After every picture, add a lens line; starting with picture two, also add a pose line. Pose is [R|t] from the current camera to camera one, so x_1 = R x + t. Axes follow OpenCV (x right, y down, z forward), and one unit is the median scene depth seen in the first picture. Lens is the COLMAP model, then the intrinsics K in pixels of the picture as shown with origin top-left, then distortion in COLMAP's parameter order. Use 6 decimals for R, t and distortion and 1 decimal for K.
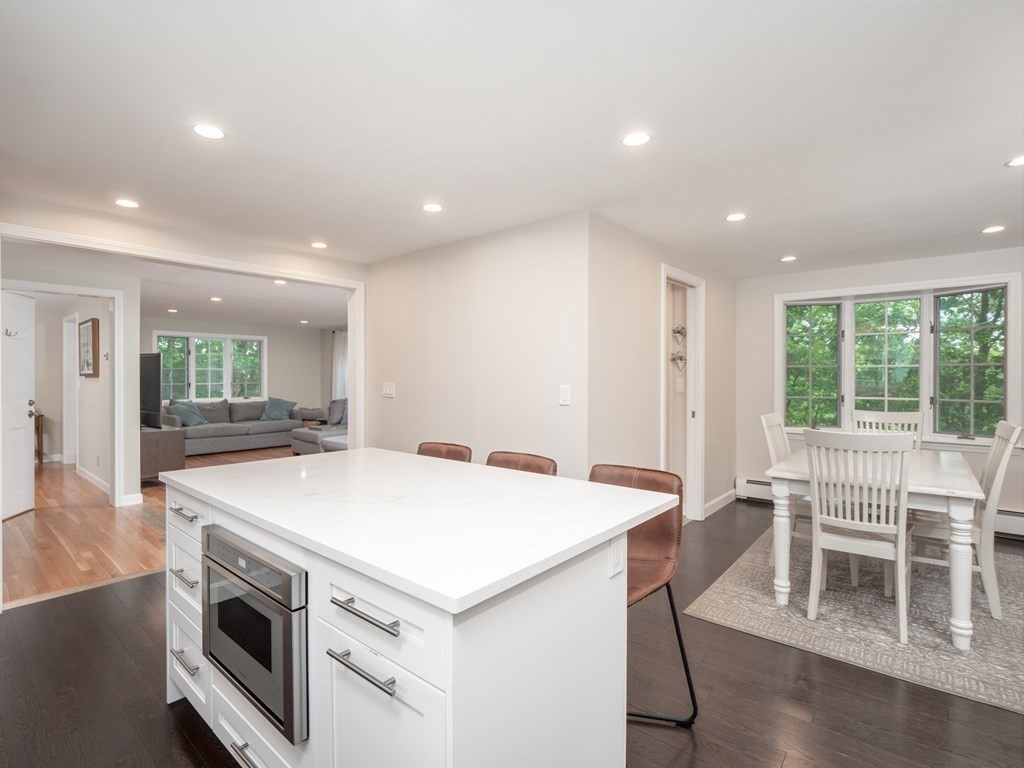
lens RADIAL K [[507.7, 0, 534.5], [0, 507.7, 385.7], [0, 0, 1]] dist [-0.008974, -0.004032]
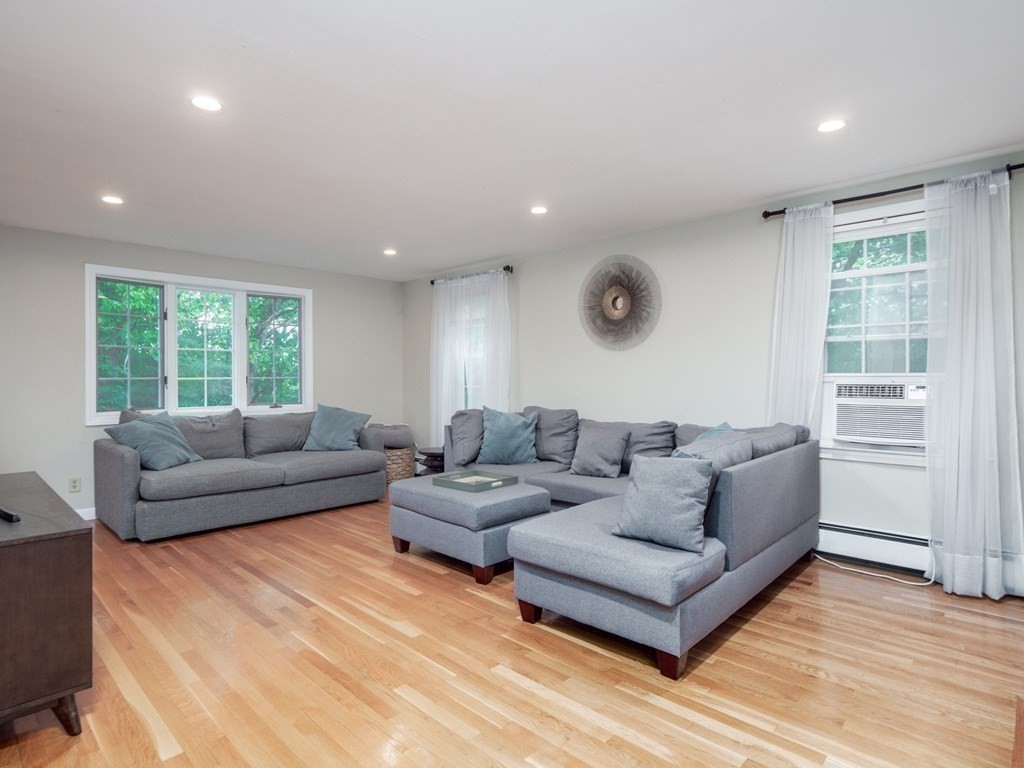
lens RADIAL K [[533.1, 0, 511.8], [0, 533.1, 384.7], [0, 0, 1]] dist [-0.000604, -0.001538]
pose [[0.998717, -0.000829, -0.050630, -0.312213], [0.000438, 0.999970, -0.007727, 0.006874], [0.050635, 0.007695, 0.998688, 0.487690]]
